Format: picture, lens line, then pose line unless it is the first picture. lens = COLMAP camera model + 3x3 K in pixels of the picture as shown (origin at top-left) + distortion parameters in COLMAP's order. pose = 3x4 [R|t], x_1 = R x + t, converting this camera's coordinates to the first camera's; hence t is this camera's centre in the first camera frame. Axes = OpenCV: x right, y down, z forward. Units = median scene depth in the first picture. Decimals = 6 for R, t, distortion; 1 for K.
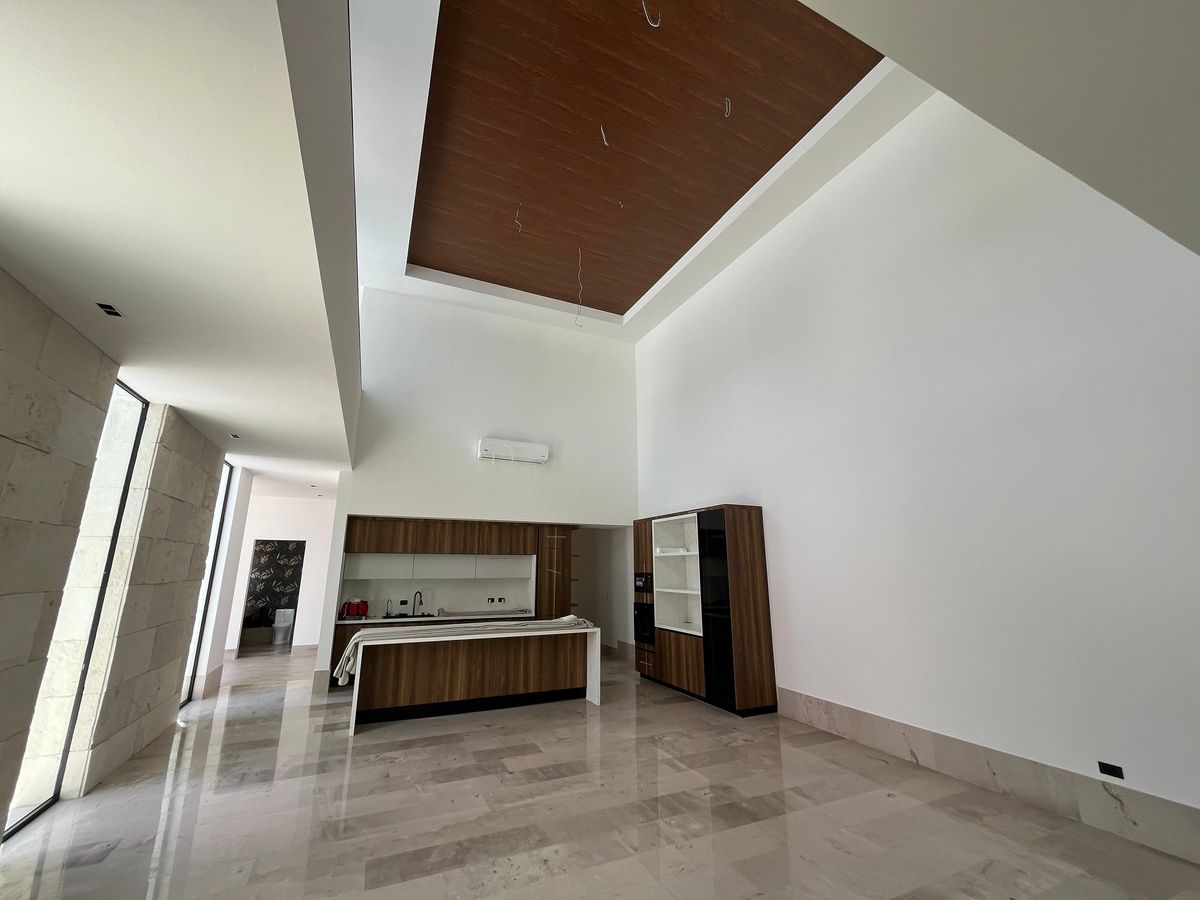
lens RADIAL K [[489.2, 0, 605.0], [0, 489.2, 452.5], [0, 0, 1]] dist [-0.001453, -0.000634]
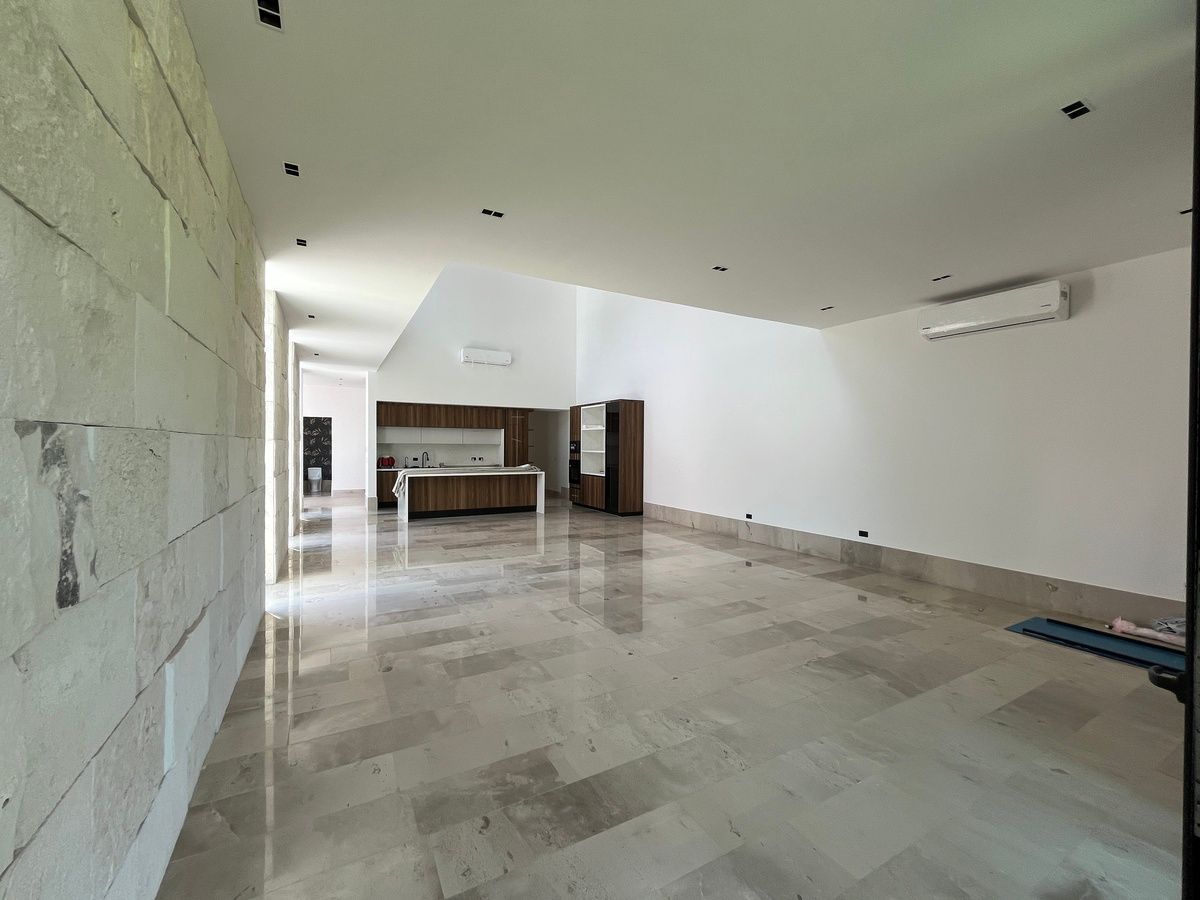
lens RADIAL K [[489.2, 0, 597.5], [0, 489.2, 450.9], [0, 0, 1]] dist [-0.001453, -0.000634]
pose [[0.998232, 0.008108, 0.058890, 0.067997], [-0.021914, 0.971077, 0.237759, -0.104837], [-0.055259, -0.238629, 0.969537, -0.582185]]
